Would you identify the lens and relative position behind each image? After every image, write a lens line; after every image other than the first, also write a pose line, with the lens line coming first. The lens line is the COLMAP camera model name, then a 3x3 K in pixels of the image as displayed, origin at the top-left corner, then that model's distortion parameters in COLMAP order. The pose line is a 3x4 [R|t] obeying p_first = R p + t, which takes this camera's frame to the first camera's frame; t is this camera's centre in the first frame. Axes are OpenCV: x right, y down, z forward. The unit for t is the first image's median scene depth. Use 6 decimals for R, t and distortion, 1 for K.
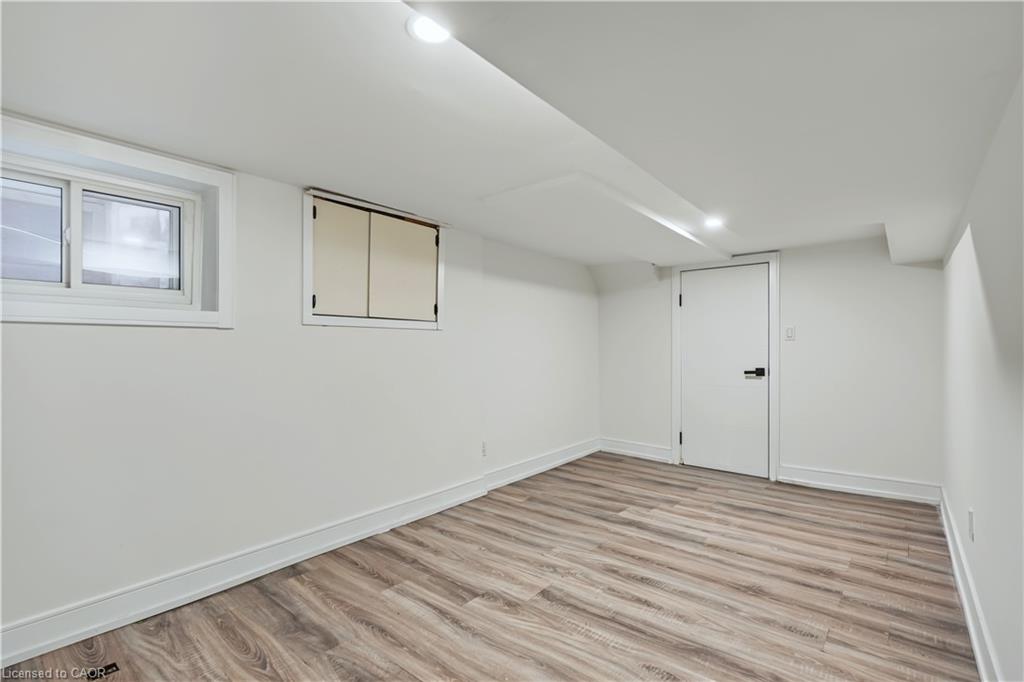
lens RADIAL K [[468.3, 0, 512.9], [0, 468.3, 335.7], [0, 0, 1]] dist [-0.001613, 0.000093]
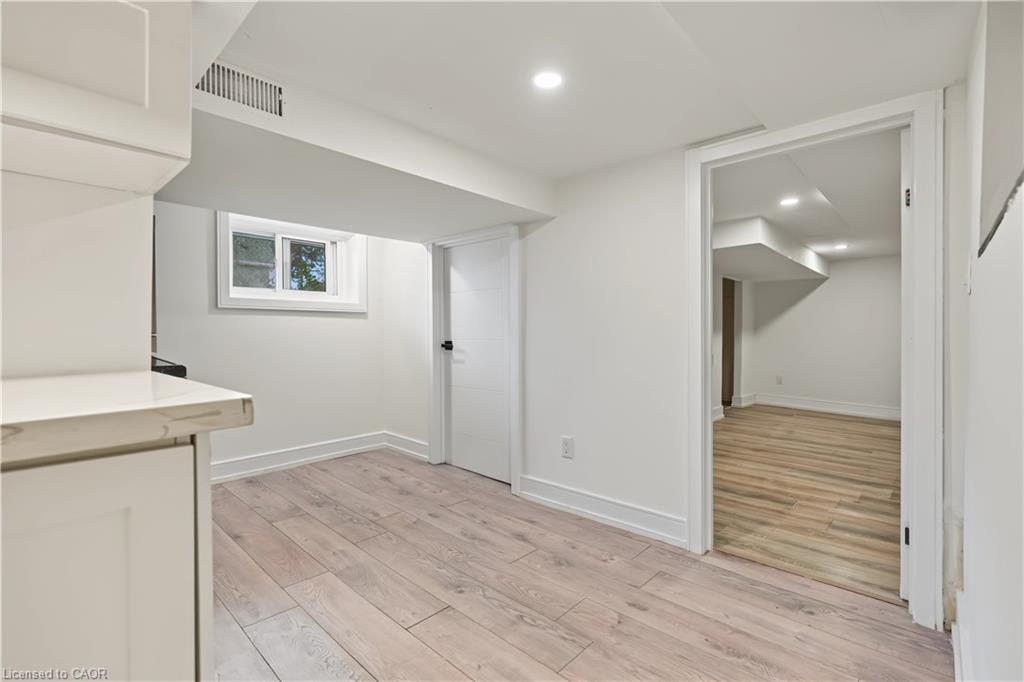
lens RADIAL K [[464.1, 0, 513.0], [0, 464.1, 337.6], [0, 0, 1]] dist [-0.000368, 0.000075]
pose [[-0.998958, 0.001463, 0.045621, 1.057077], [0.000728, 0.999870, -0.016117, 0.082307], [-0.045638, -0.016067, -0.998829, 2.188444]]
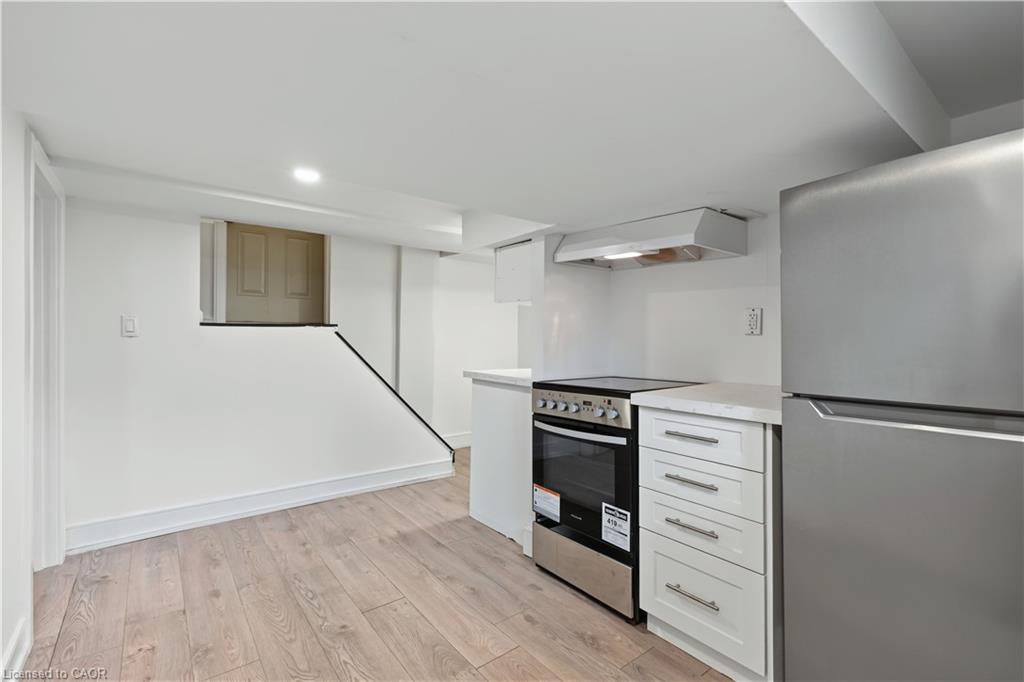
lens RADIAL K [[468.3, 0, 512.9], [0, 468.3, 335.7], [0, 0, 1]] dist [-0.001613, 0.000093]
pose [[0.979317, 0.013359, -0.201893, 1.518898], [-0.008273, 0.999627, 0.026017, -0.000153], [0.202165, -0.023808, 0.979062, 0.955802]]
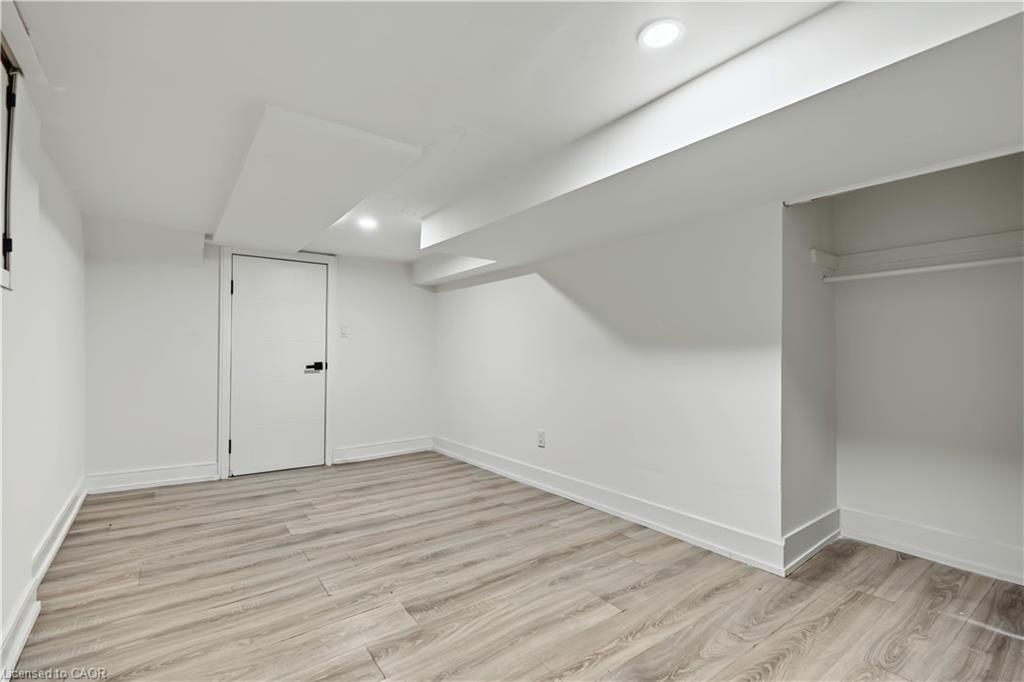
lens RADIAL K [[468.3, 0, 512.9], [0, 468.3, 335.7], [0, 0, 1]] dist [-0.001613, 0.000093]
pose [[0.237775, 0.034872, 0.970694, -0.562631], [-0.027431, 0.999198, -0.029177, 0.039604], [-0.970933, -0.019690, 0.238541, 0.455123]]
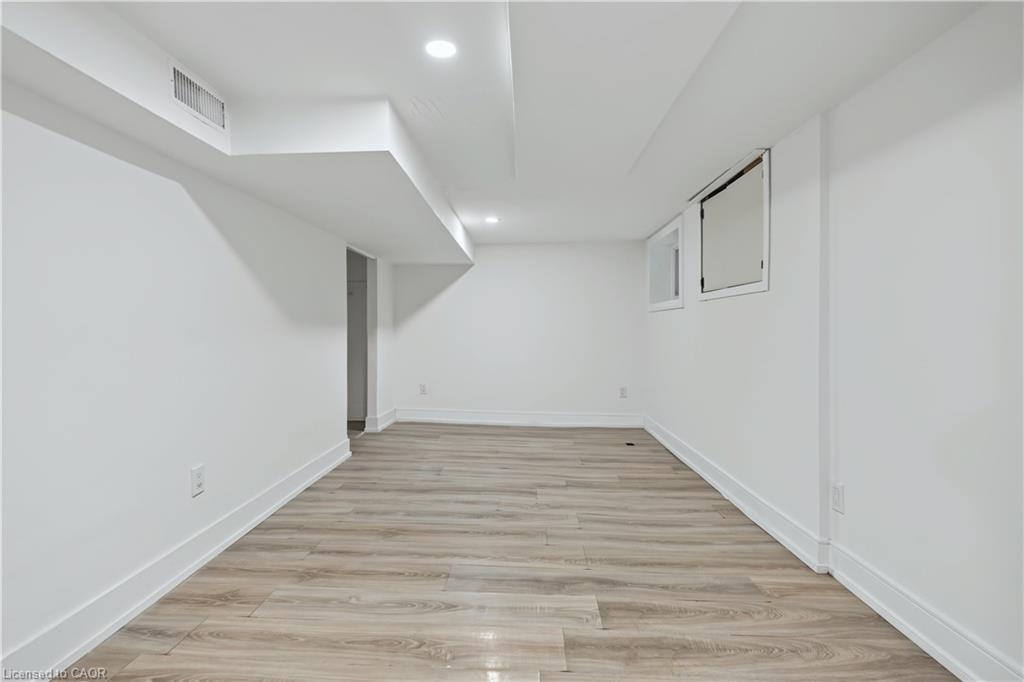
lens RADIAL K [[468.3, 0, 512.9], [0, 468.3, 335.7], [0, 0, 1]] dist [-0.001613, 0.000093]
pose [[-0.785416, 0.011916, -0.618854, 0.717522], [0.019427, 0.999797, -0.005404, 0.064706], [0.618663, -0.016267, -0.785488, 1.524194]]
